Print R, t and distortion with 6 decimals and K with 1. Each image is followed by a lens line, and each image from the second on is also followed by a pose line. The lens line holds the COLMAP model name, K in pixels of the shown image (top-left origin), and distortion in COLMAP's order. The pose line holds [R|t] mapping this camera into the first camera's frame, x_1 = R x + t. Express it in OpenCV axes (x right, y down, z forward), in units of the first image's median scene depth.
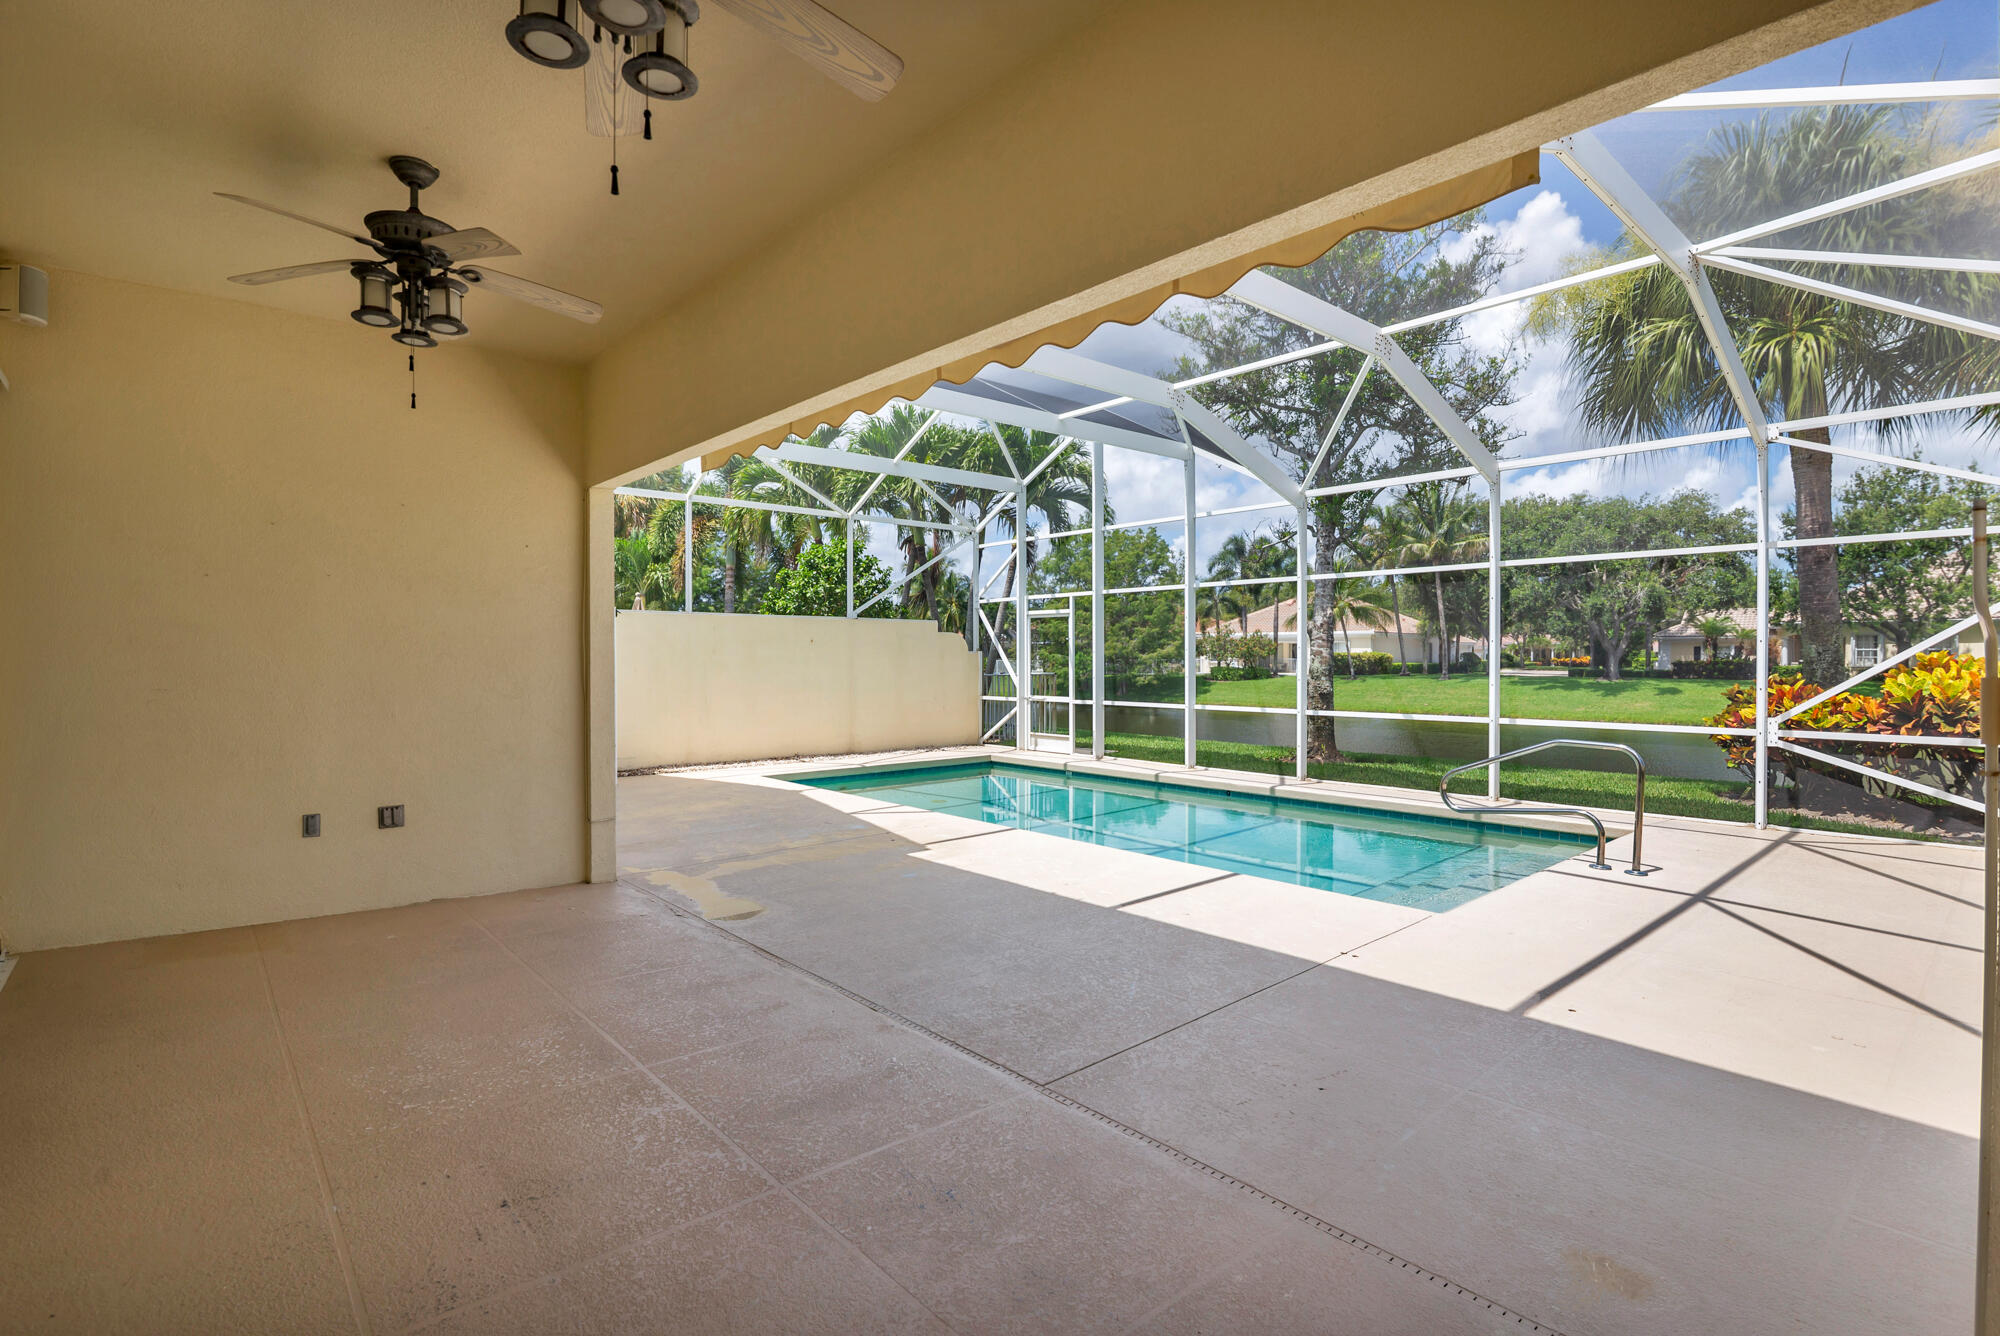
lens RADIAL K [[920.7, 0, 997.8], [0, 920.7, 660.8], [0, 0, 1]] dist [-0.017304, 0.001054]
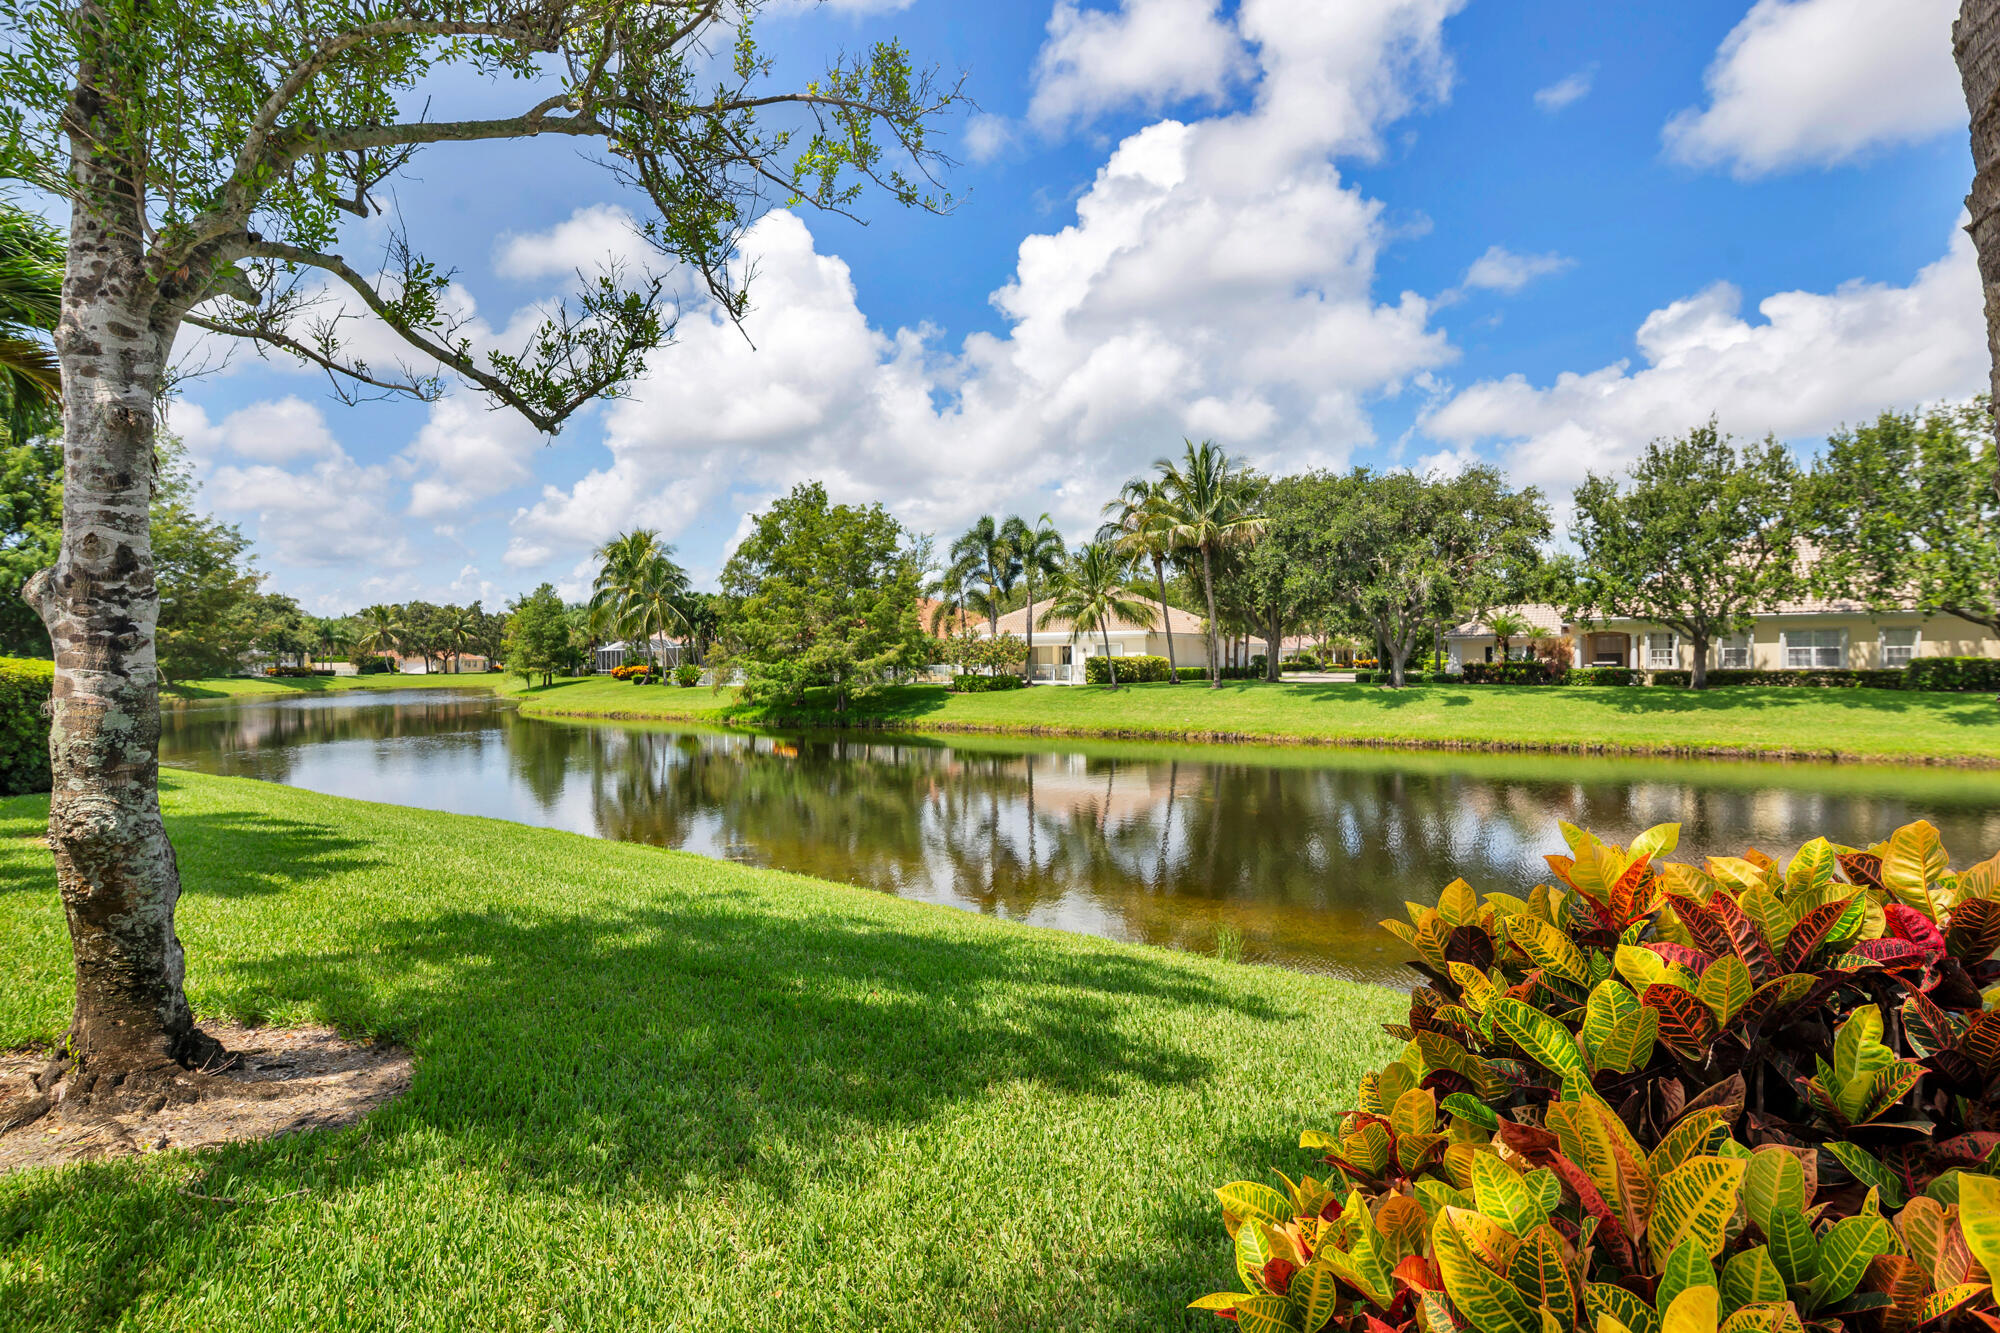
lens RADIAL K [[1096.3, 0, 934.6], [0, 1096.3, 661.4], [0, 0, 1]] dist [-0.010517, -0.000460]
pose [[0.983325, -0.007949, 0.181686, 0.492492], [0.009075, 0.999944, -0.005366, -0.012740], [-0.181633, 0.006925, 0.983342, 0.593079]]
